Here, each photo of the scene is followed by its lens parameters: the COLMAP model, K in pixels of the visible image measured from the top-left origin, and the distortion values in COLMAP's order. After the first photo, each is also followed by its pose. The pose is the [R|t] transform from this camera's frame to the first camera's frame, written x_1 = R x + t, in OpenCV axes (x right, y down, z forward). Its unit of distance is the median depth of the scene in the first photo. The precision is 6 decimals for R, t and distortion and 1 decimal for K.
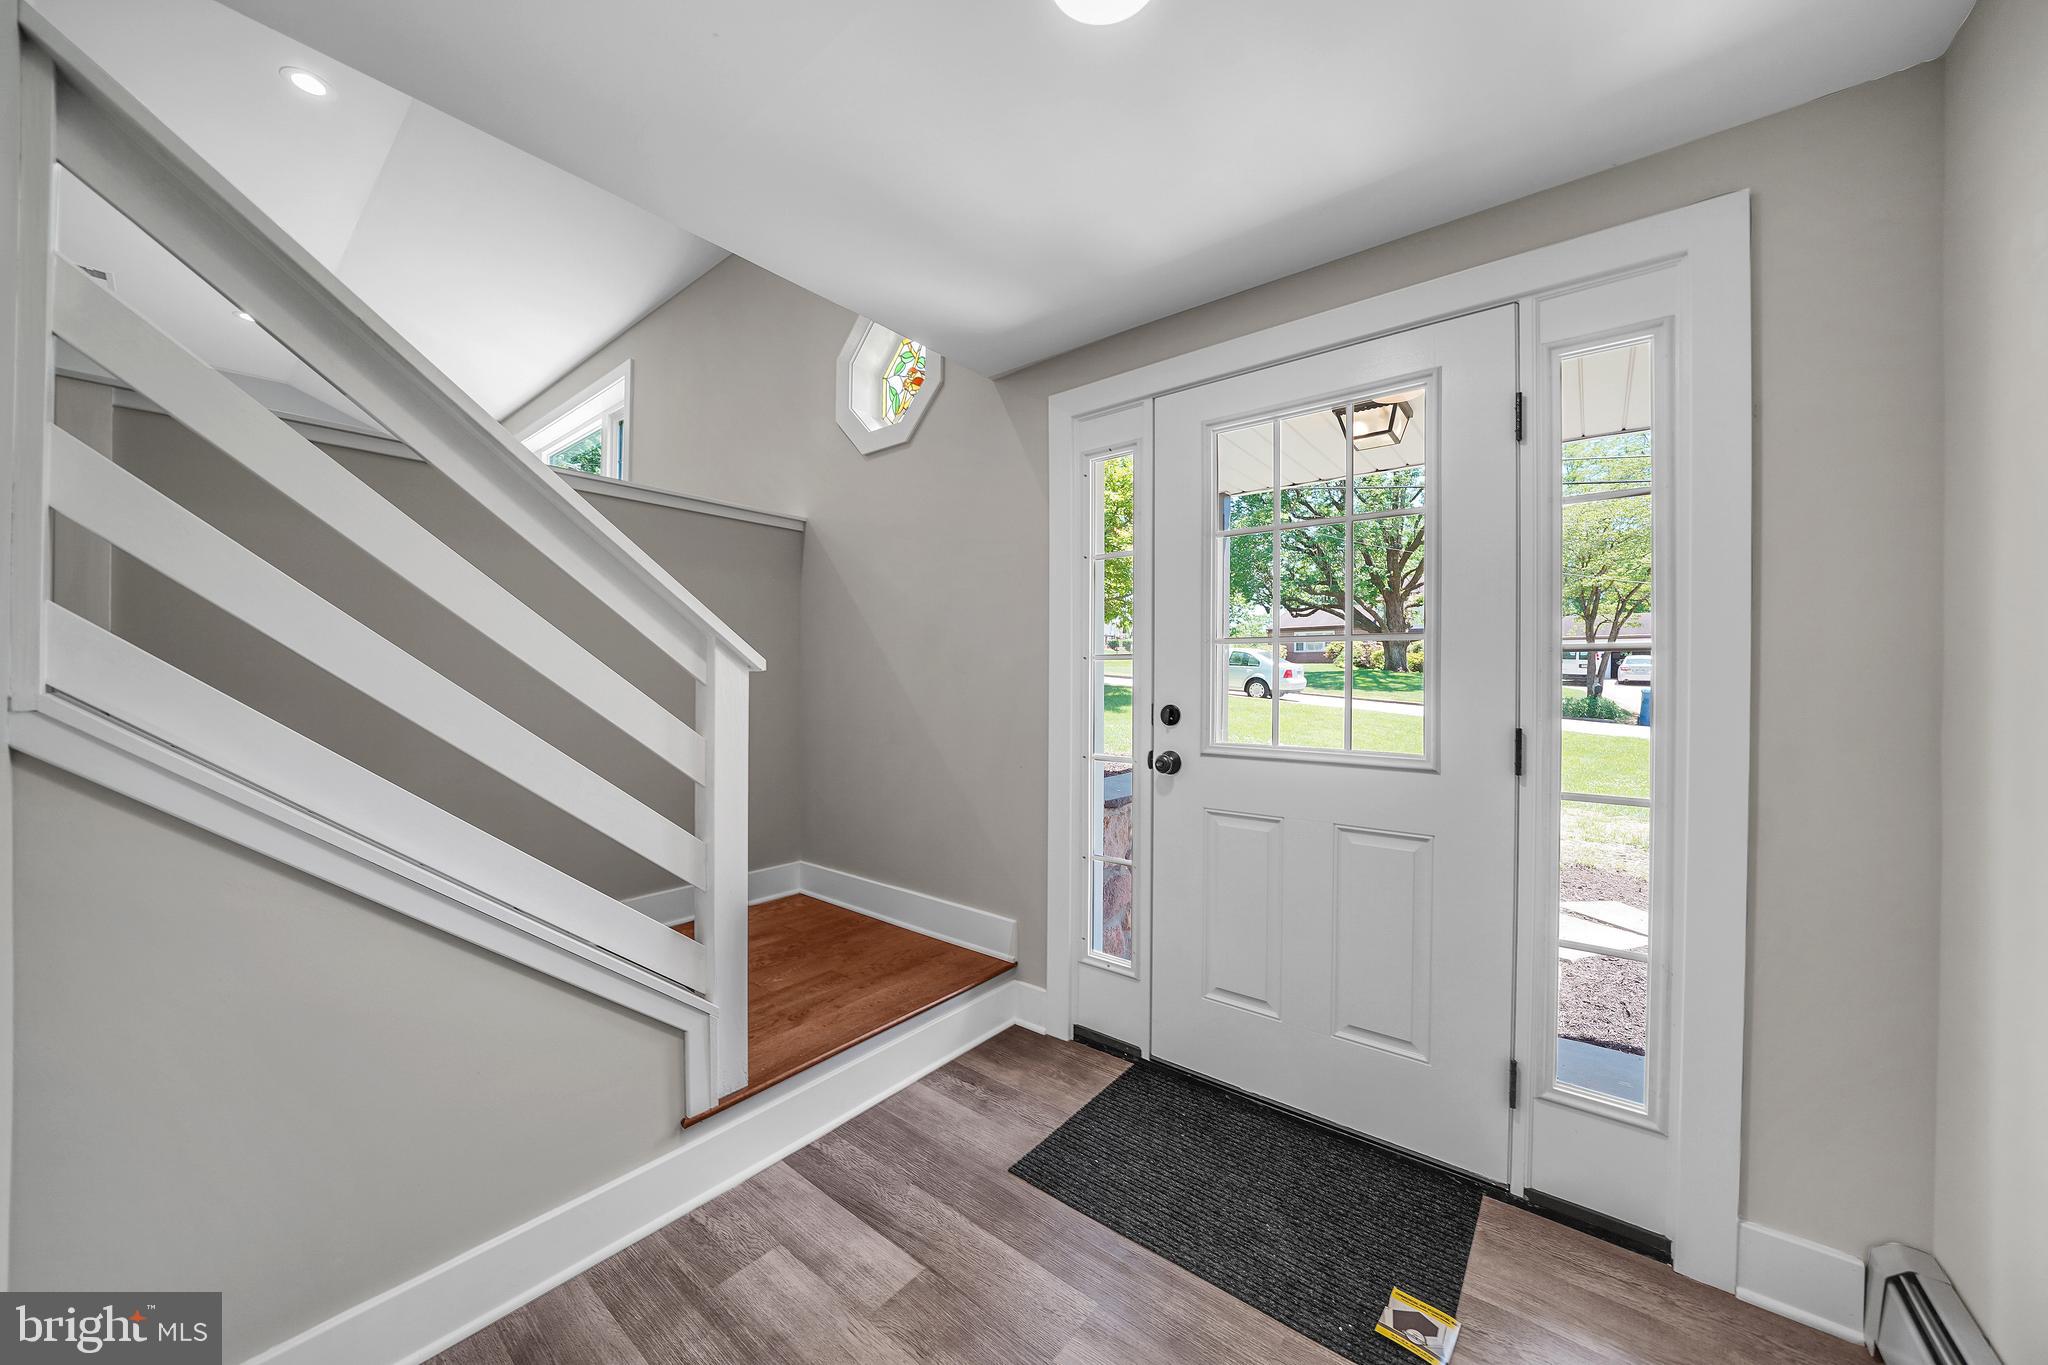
lens RADIAL K [[711.7, 0, 1019.5], [0, 711.7, 677.7], [0, 0, 1]] dist [-0.024315, 0.001643]
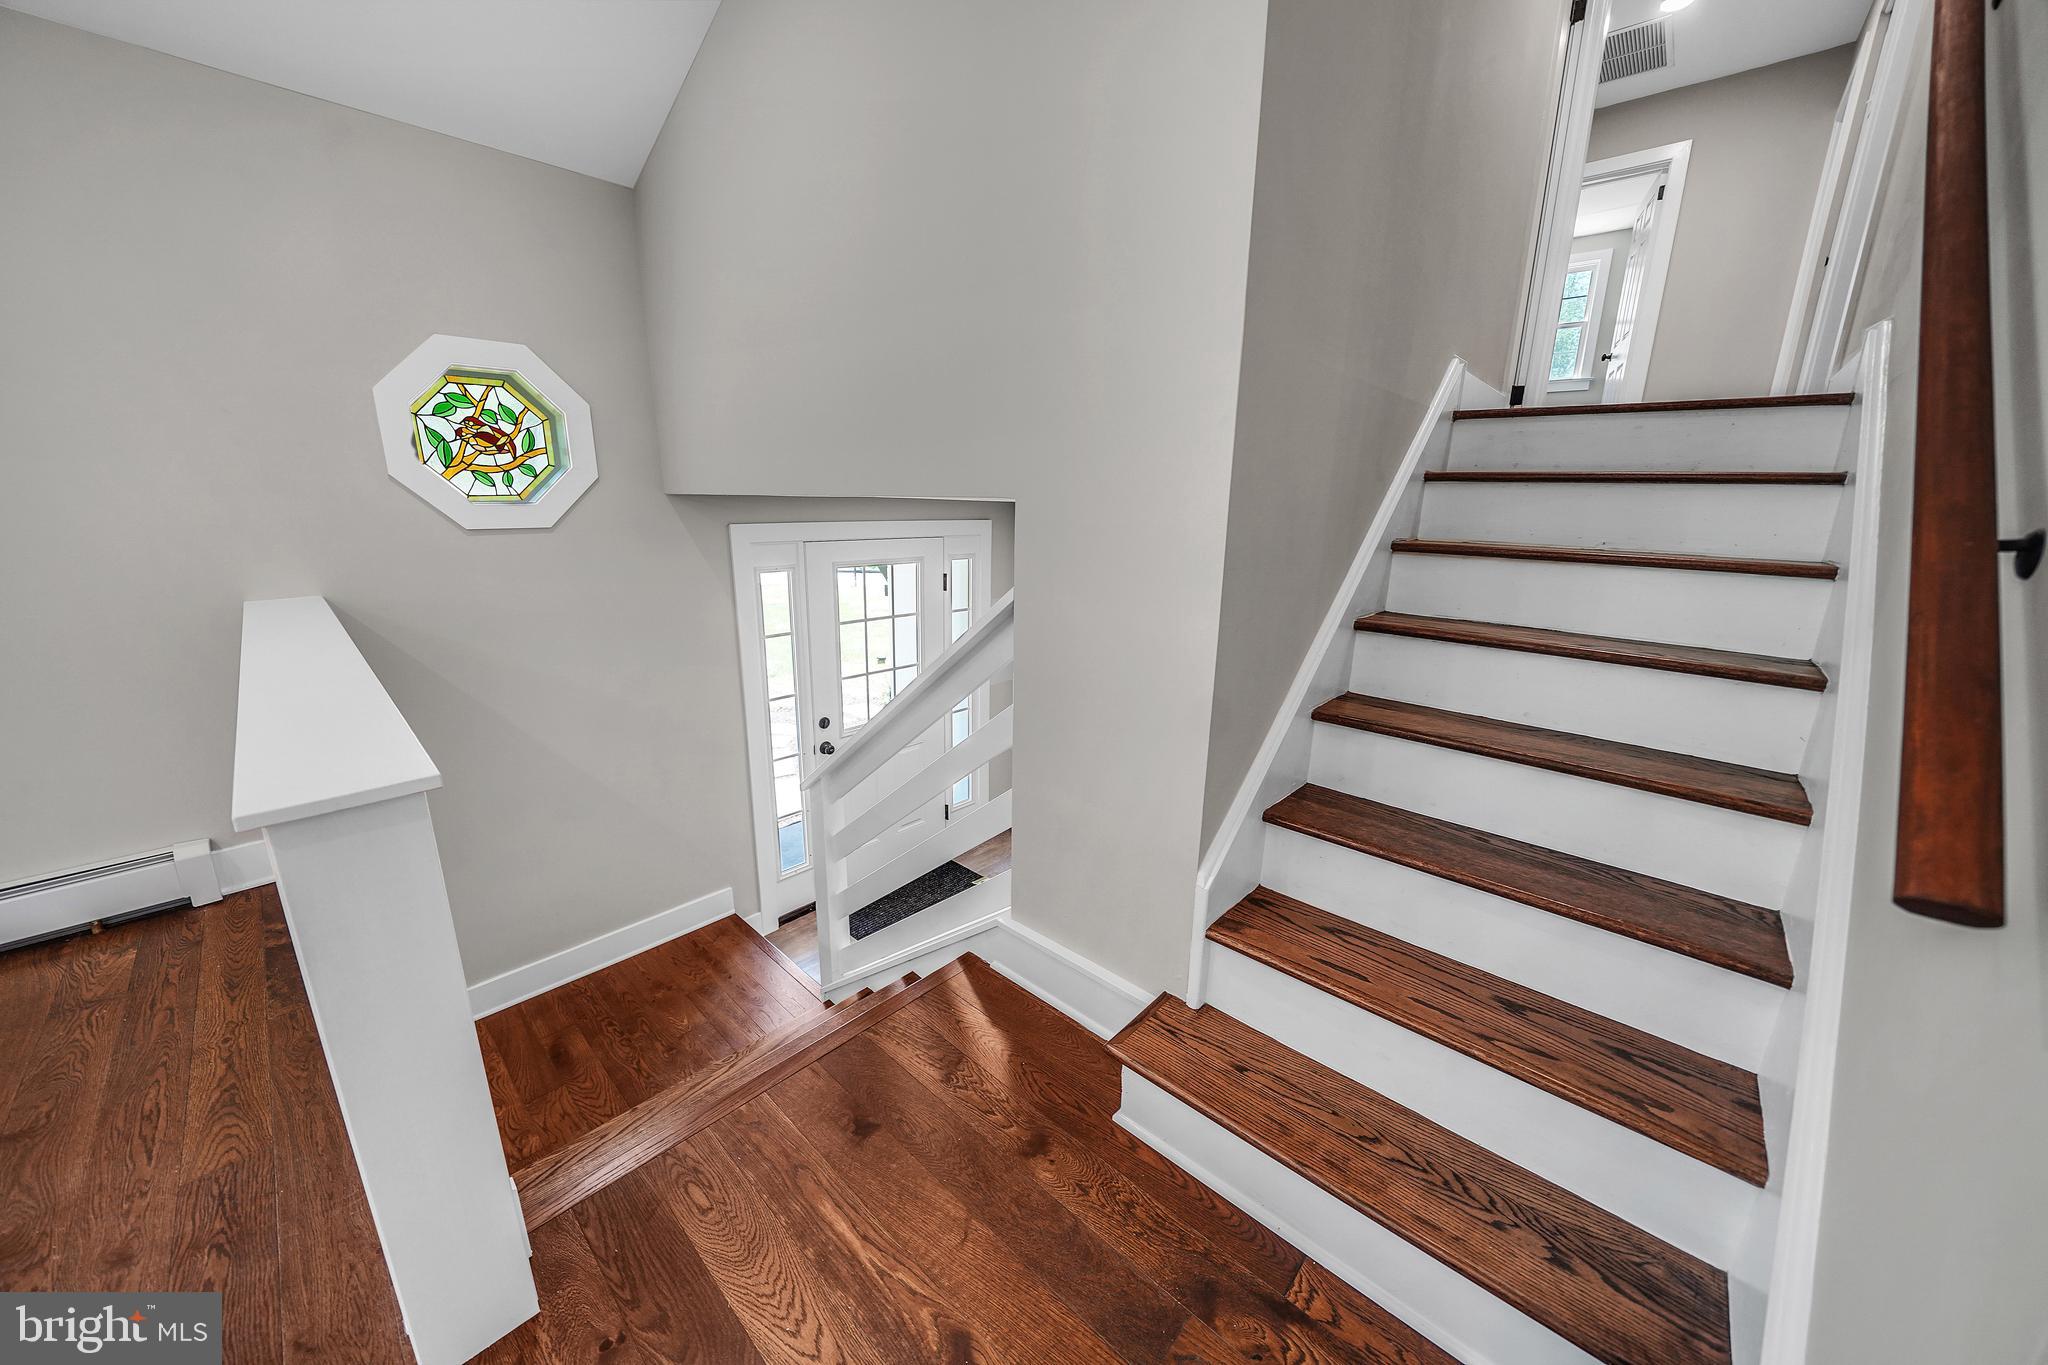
lens RADIAL K [[711.7, 0, 1019.6], [0, 711.7, 677.3], [0, 0, 1]] dist [-0.024315, 0.001643]
pose [[0.064449, -0.240794, 0.968434, -1.017073], [-0.014054, 0.970136, 0.242153, -0.347020], [-0.997822, -0.029217, 0.059140, 0.273606]]
